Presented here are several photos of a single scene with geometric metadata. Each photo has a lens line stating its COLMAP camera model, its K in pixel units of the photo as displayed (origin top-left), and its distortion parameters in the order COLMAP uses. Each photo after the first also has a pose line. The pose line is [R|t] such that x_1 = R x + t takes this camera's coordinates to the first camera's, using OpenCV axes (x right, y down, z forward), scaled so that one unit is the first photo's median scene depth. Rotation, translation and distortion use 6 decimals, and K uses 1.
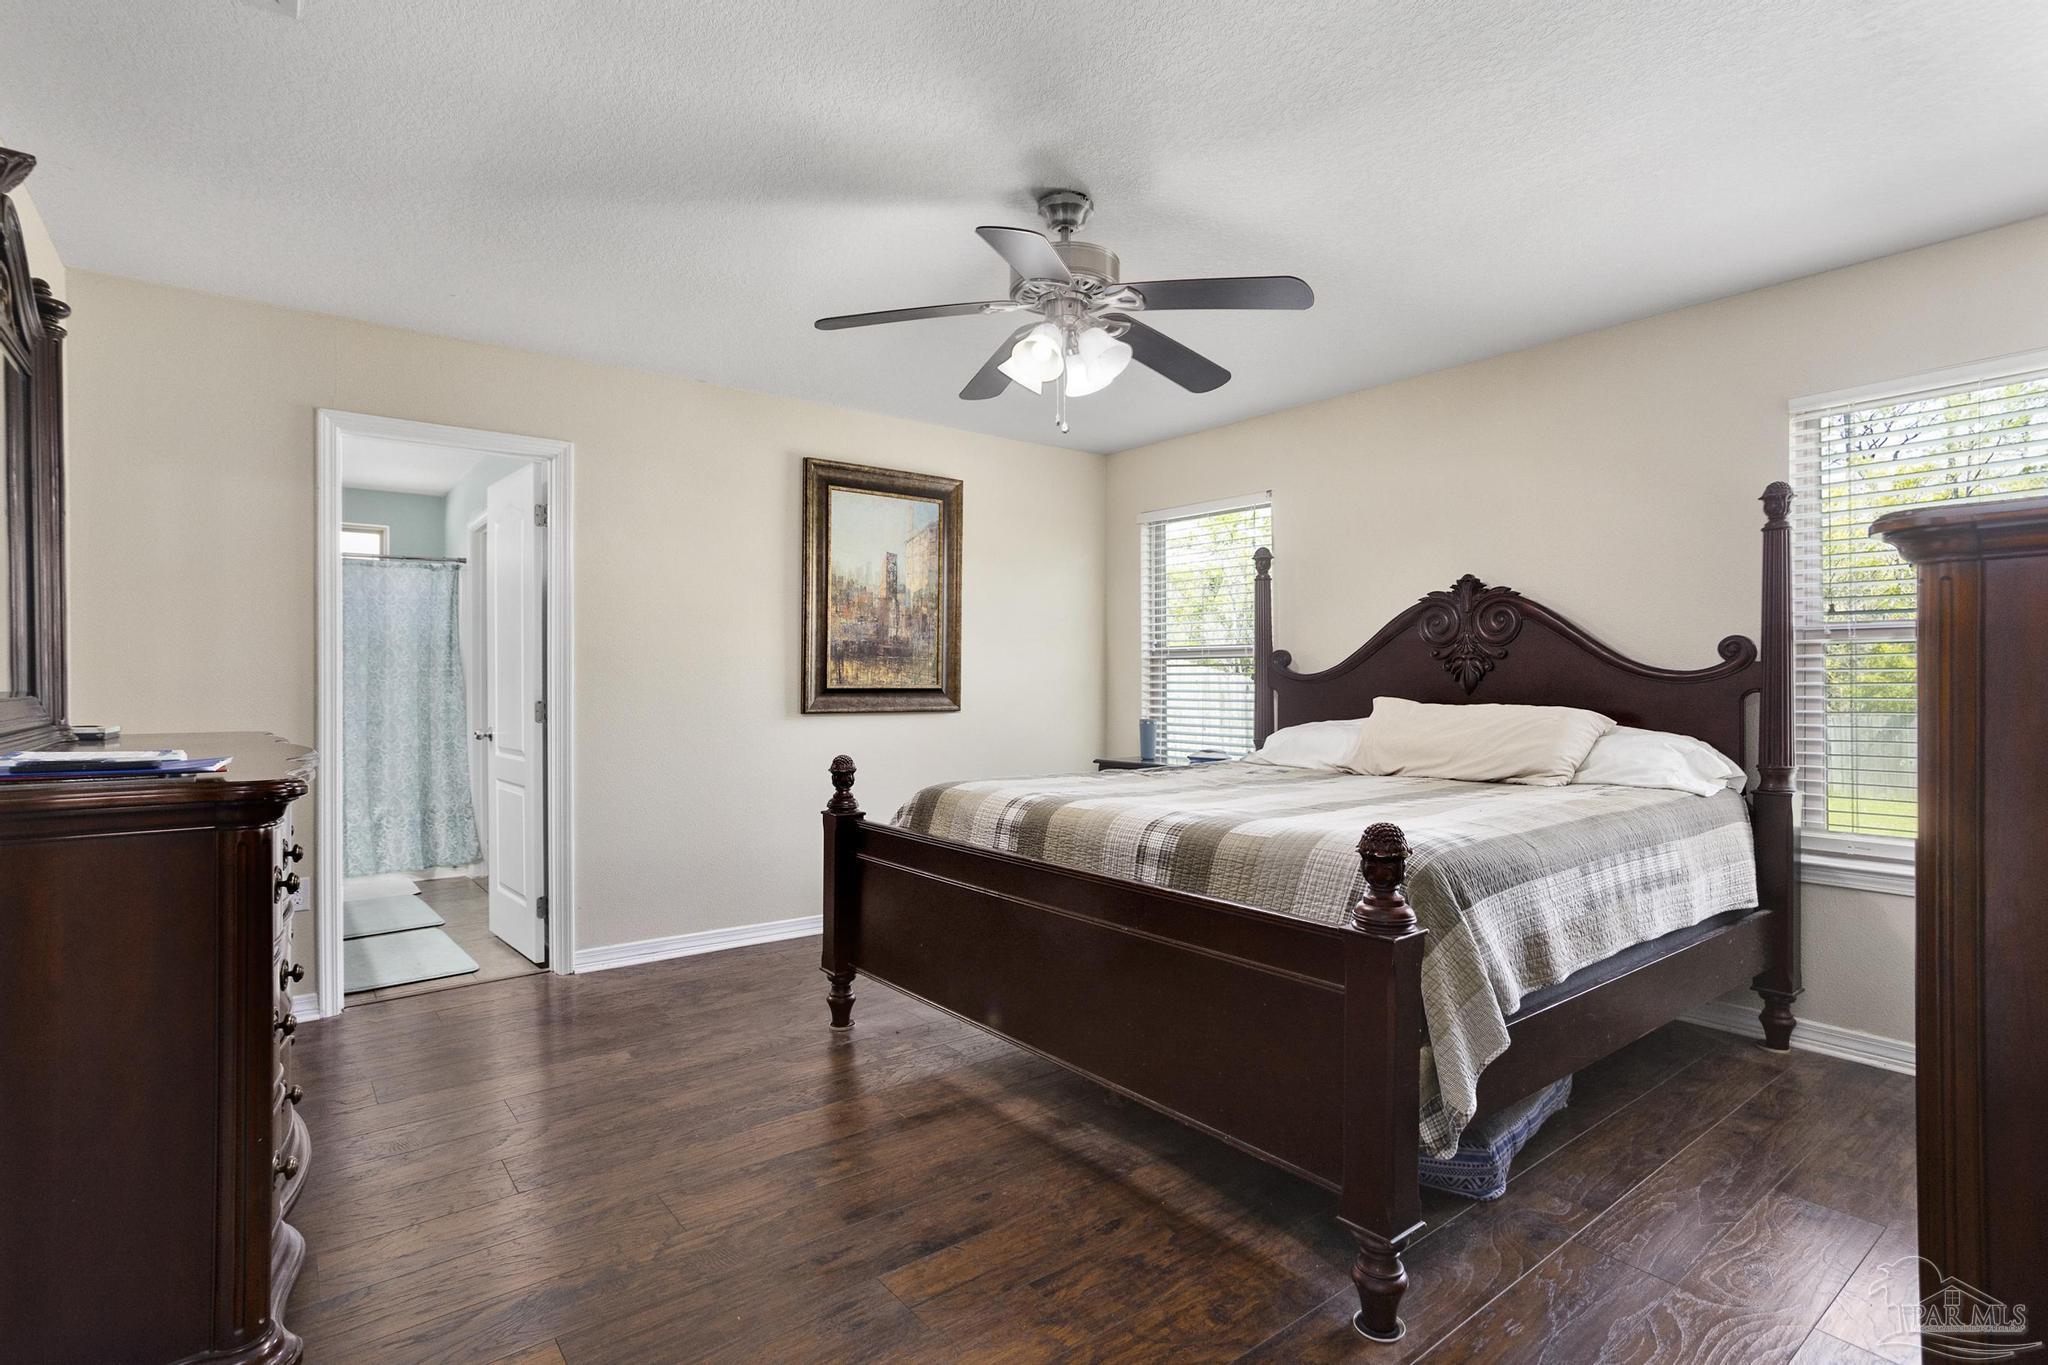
lens RADIAL K [[995.0, 0, 1022.2], [0, 995.0, 684.5], [0, 0, 1]] dist [-0.049602, 0.024529]
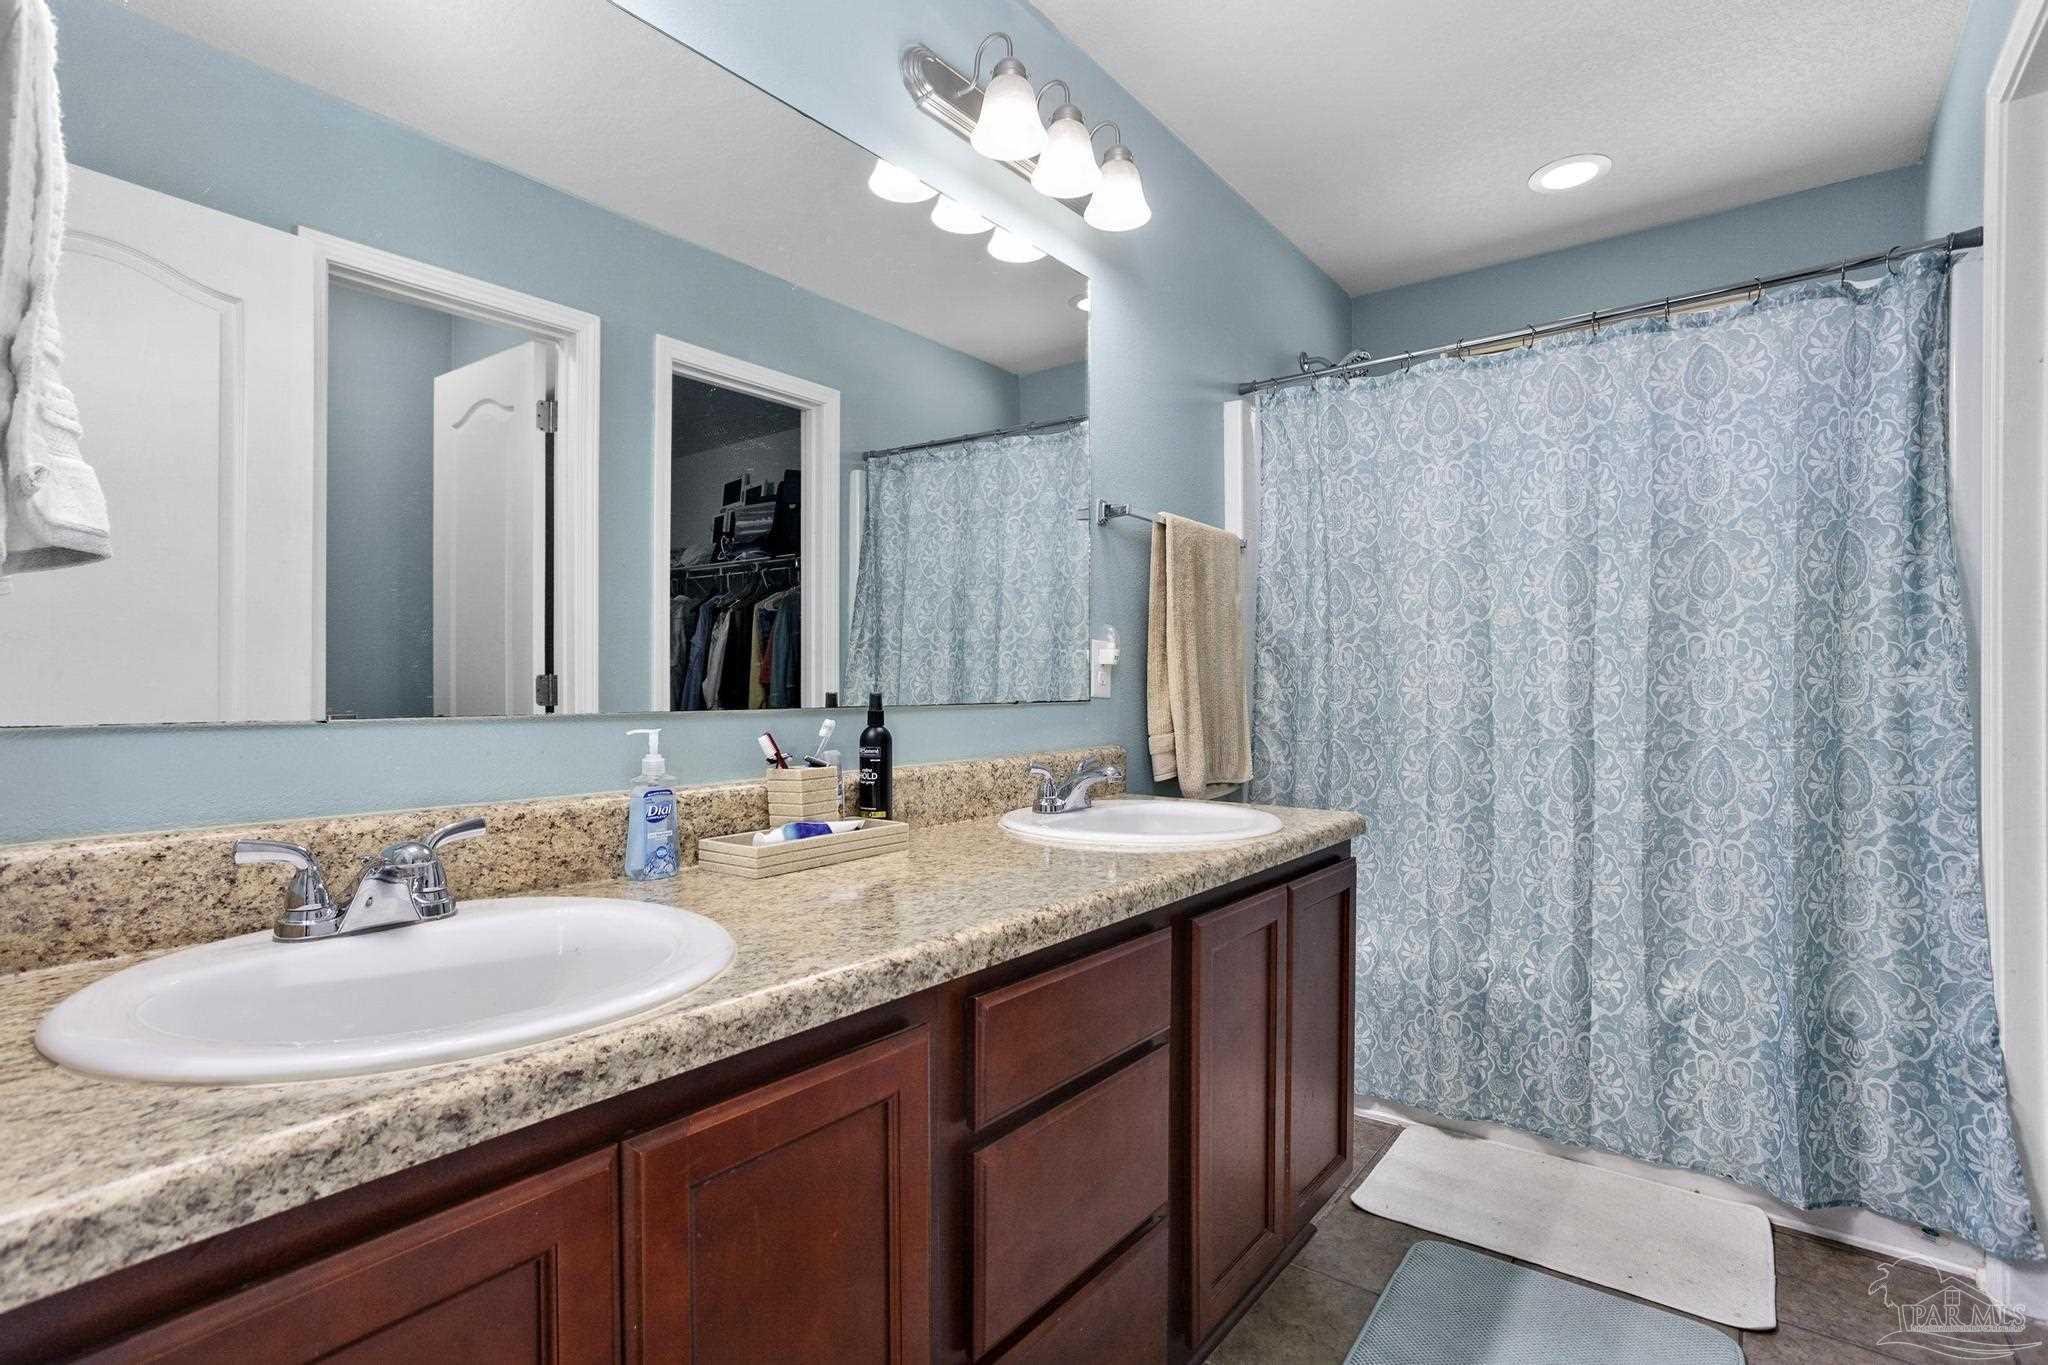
lens RADIAL K [[971.9, 0, 1018.8], [0, 971.9, 685.3], [0, 0, 1]] dist [0.000852, 0.001311]
pose [[0.250179, 0.003987, -0.968191, -0.358367], [0.000696, 0.999991, 0.004298, 0.013245], [0.968199, -0.001749, 0.250174, 0.653792]]
